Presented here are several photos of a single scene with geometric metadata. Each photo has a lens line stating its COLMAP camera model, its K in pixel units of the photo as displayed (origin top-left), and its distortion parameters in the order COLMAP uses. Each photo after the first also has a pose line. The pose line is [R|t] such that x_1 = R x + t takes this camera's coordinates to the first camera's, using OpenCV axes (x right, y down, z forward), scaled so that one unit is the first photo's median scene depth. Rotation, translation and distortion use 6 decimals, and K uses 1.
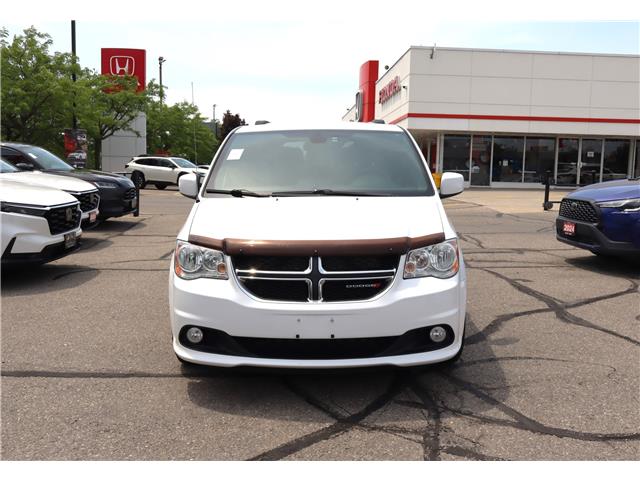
lens RADIAL K [[656.6, 0, 295.9], [0, 656.6, 242.9], [0, 0, 1]] dist [-0.015958, -0.013413]
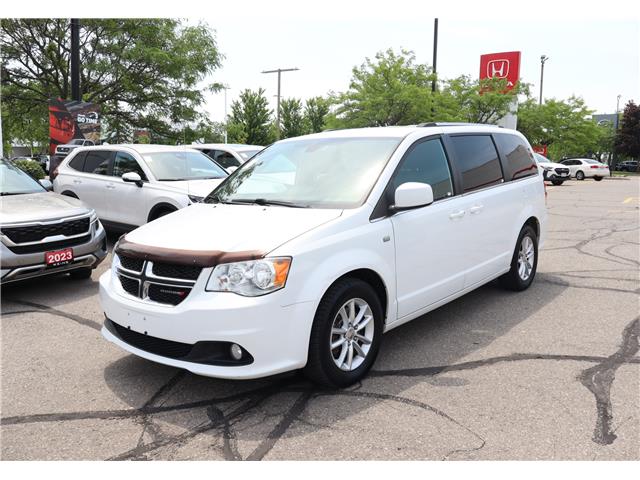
lens RADIAL K [[569.9, 0, 286.7], [0, 569.9, 238.3], [0, 0, 1]] dist [-0.008335, -0.006031]
pose [[0.758129, 0.073185, -0.647985, 0.821845], [-0.058601, 0.997308, 0.044076, -0.073429], [0.649466, 0.004558, 0.760377, 0.395443]]
